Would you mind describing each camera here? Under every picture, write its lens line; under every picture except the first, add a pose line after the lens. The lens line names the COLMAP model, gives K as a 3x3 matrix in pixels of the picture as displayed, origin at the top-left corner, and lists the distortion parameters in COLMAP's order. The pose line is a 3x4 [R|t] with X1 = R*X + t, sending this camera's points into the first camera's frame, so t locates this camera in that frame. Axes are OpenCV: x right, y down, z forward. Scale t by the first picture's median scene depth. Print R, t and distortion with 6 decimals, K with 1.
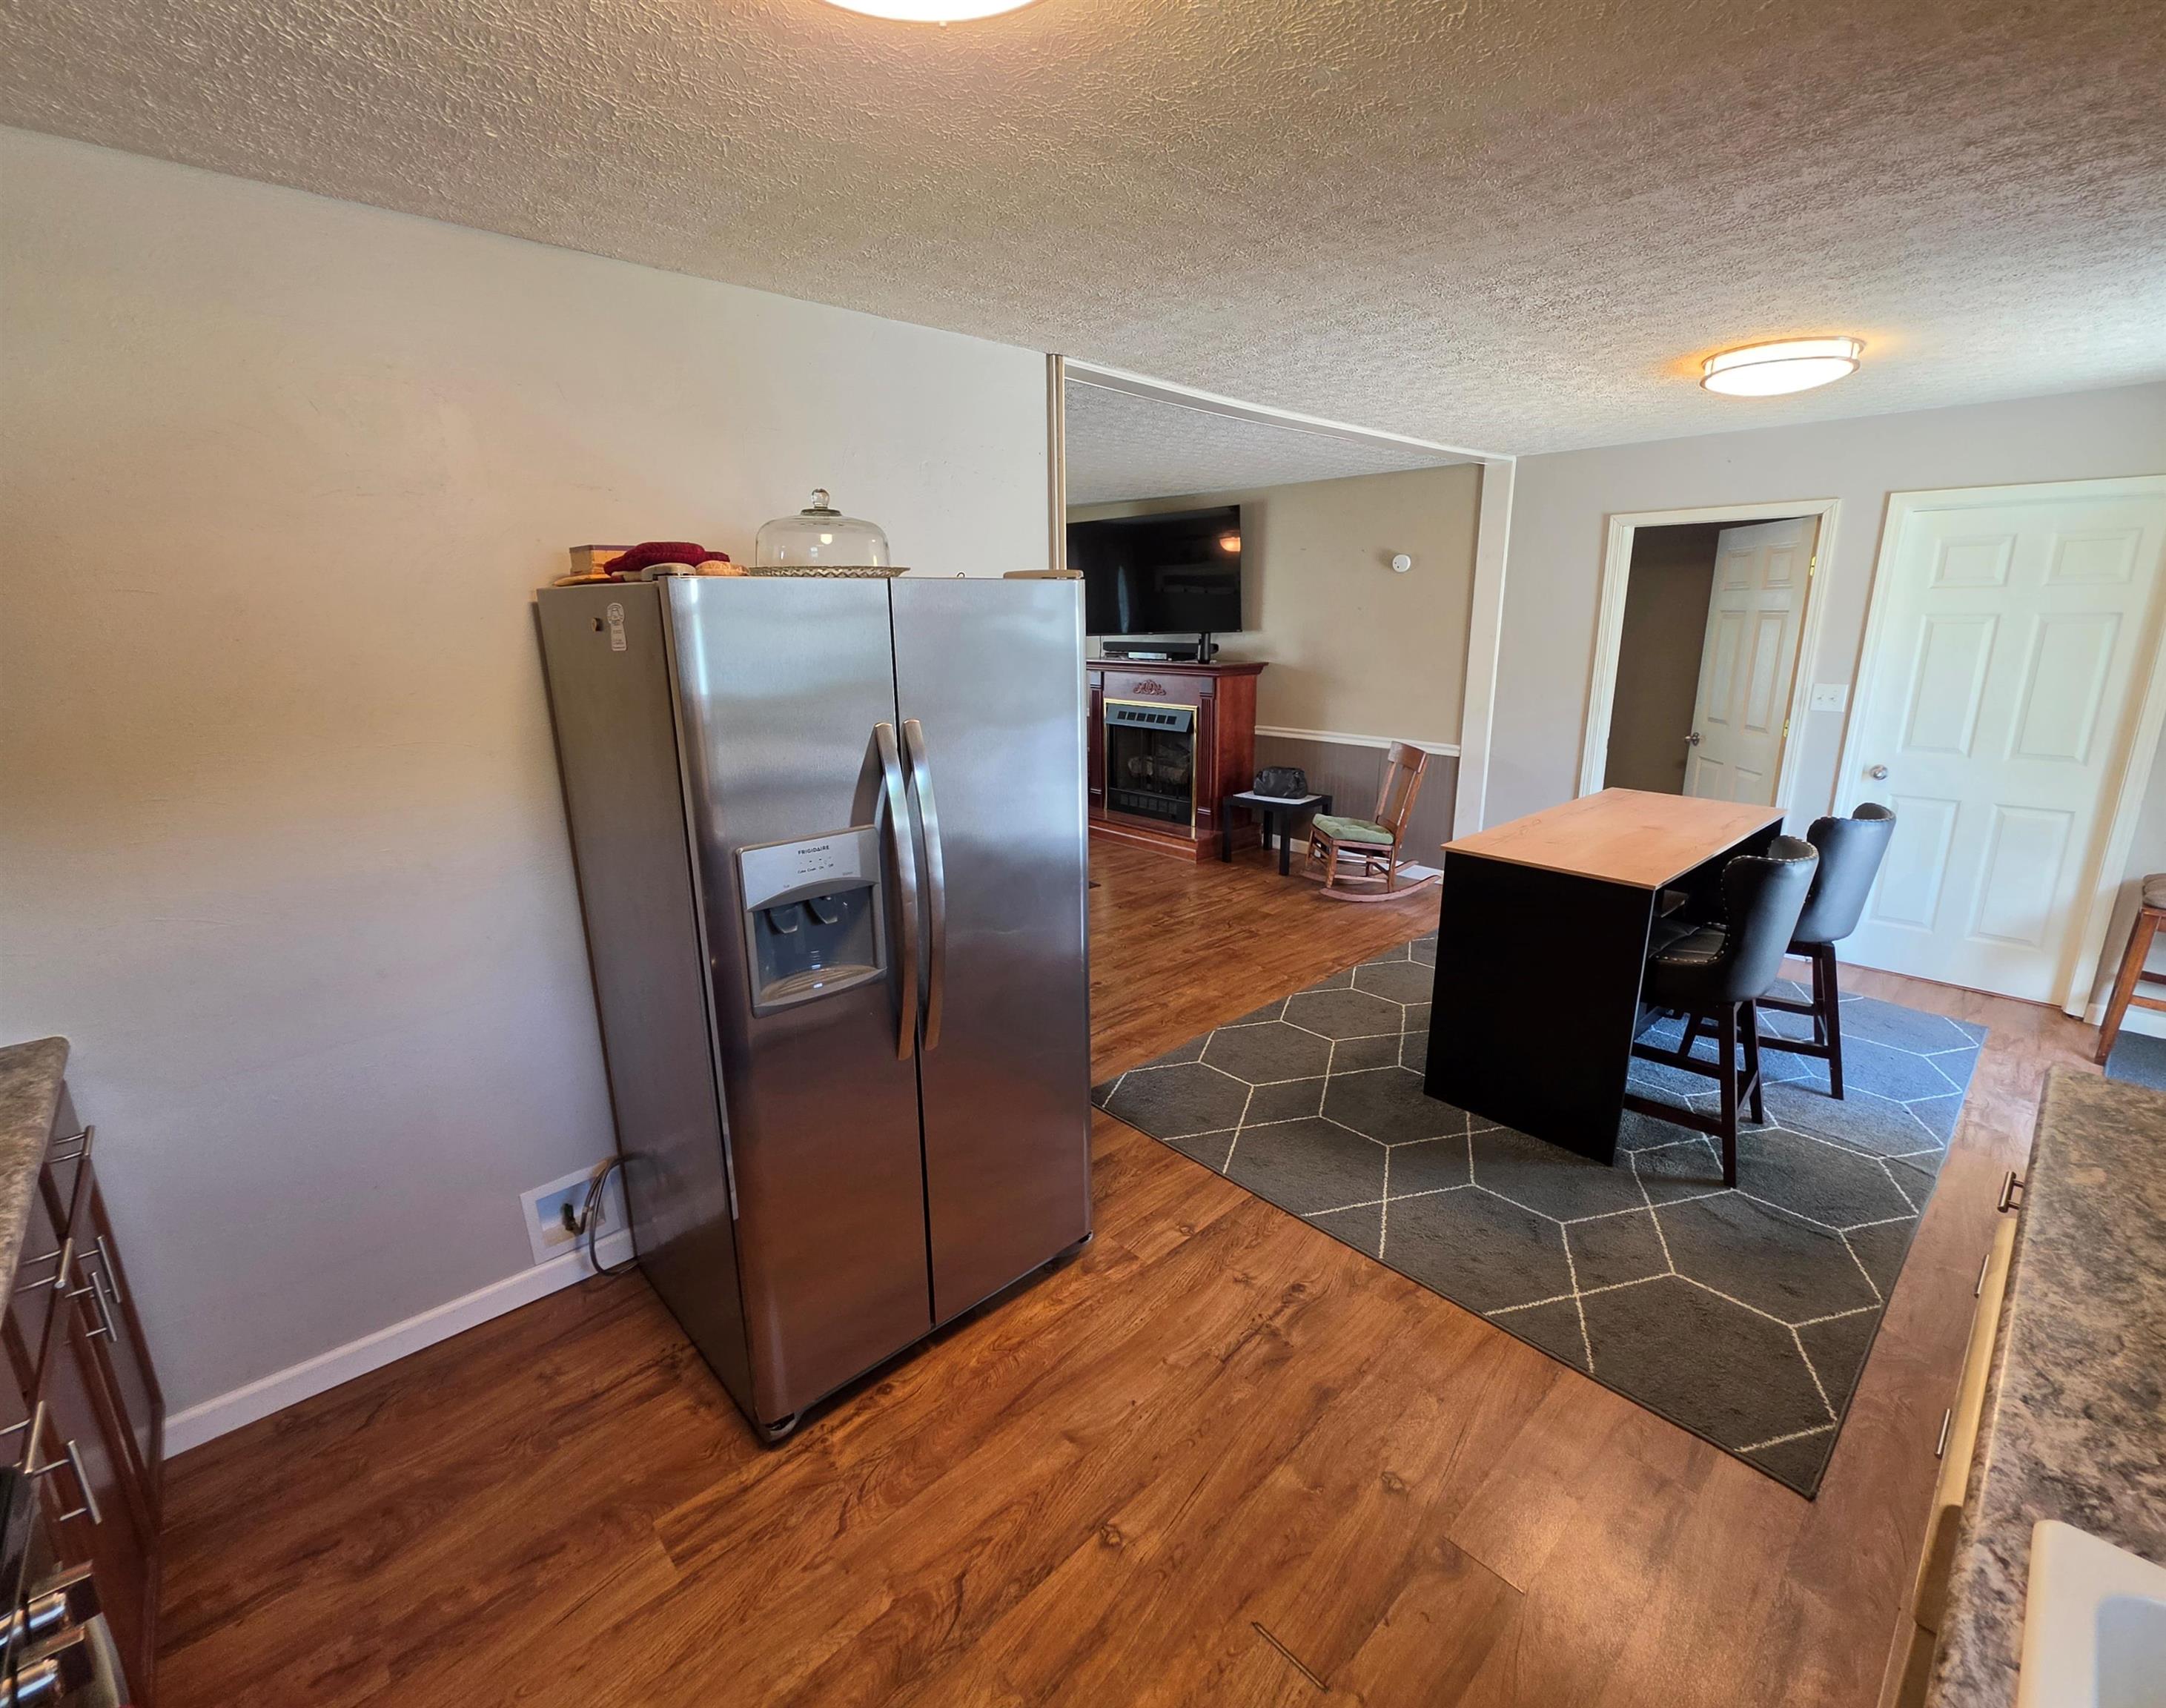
lens RADIAL K [[951.2, 0, 1098.2], [0, 951.2, 852.8], [0, 0, 1]] dist [0.001190, -0.000086]
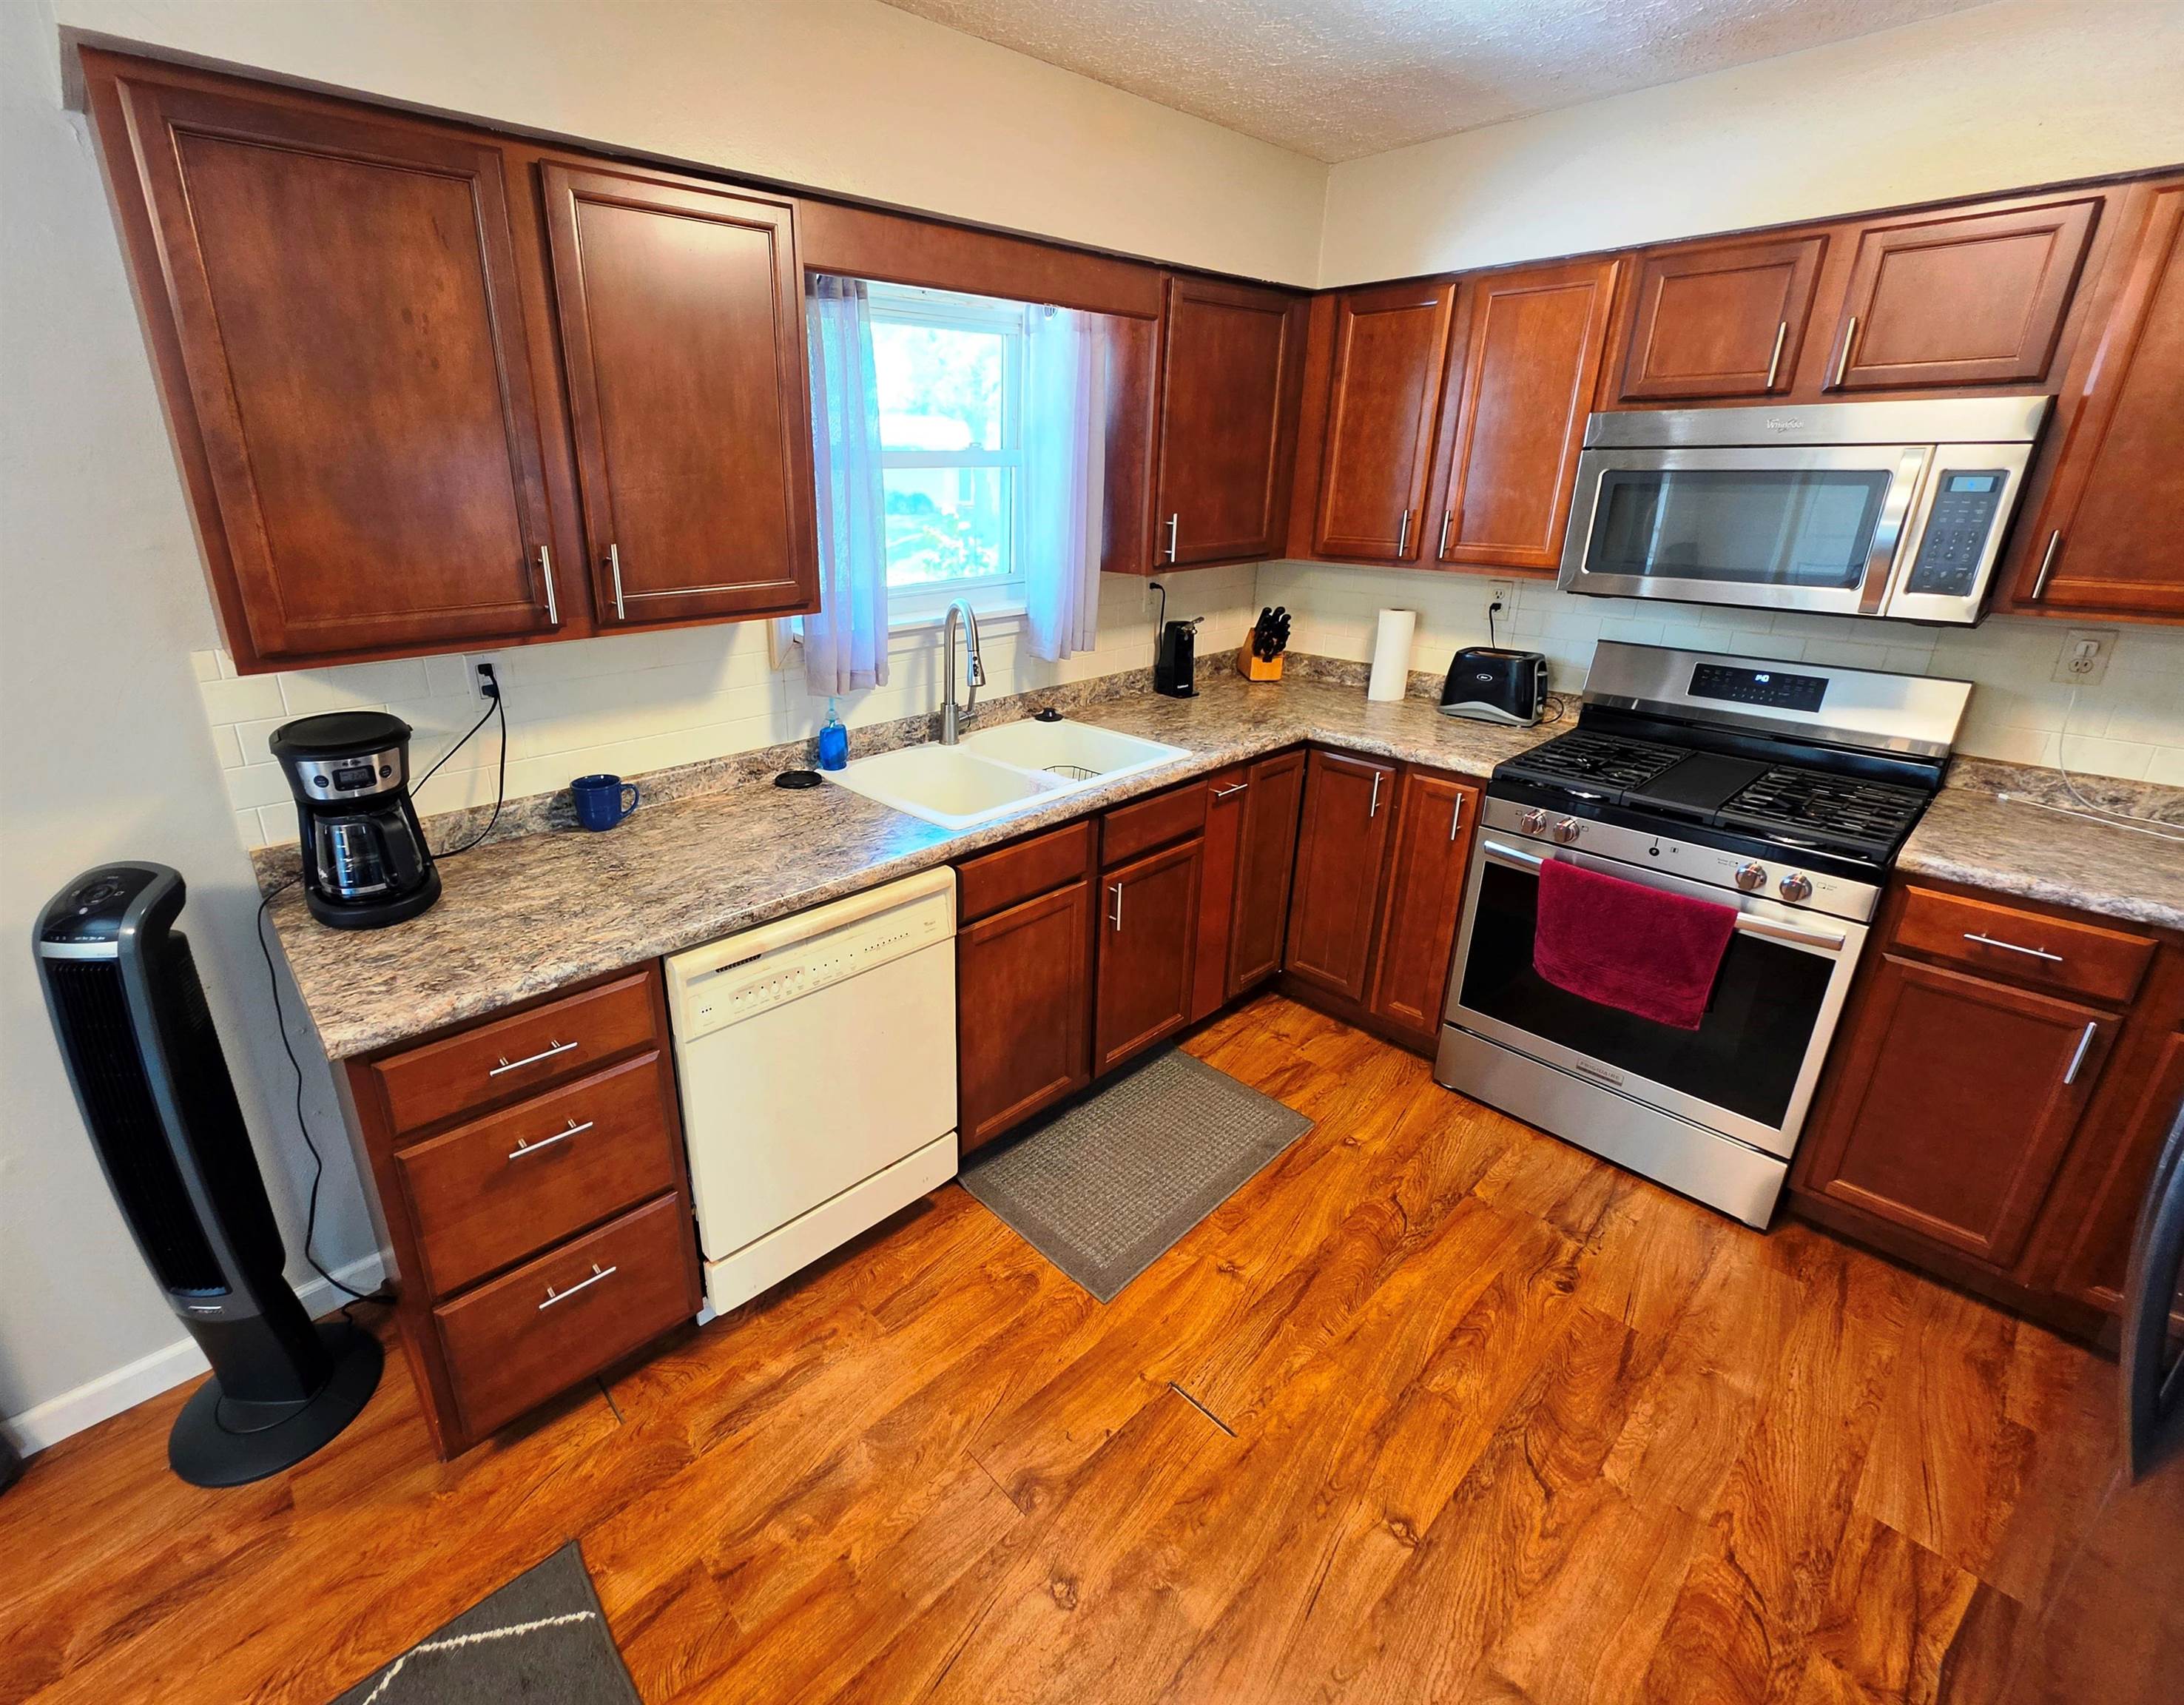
lens RADIAL K [[964.8, 0, 980.8], [0, 964.8, 807.4], [0, 0, 1]] dist [-0.001694, 0.000565]
pose [[-0.999080, -0.002509, 0.042807, 0.296743], [0.021854, 0.829111, 0.558657, -0.276465], [-0.036893, 0.559079, -0.828293, 1.114679]]
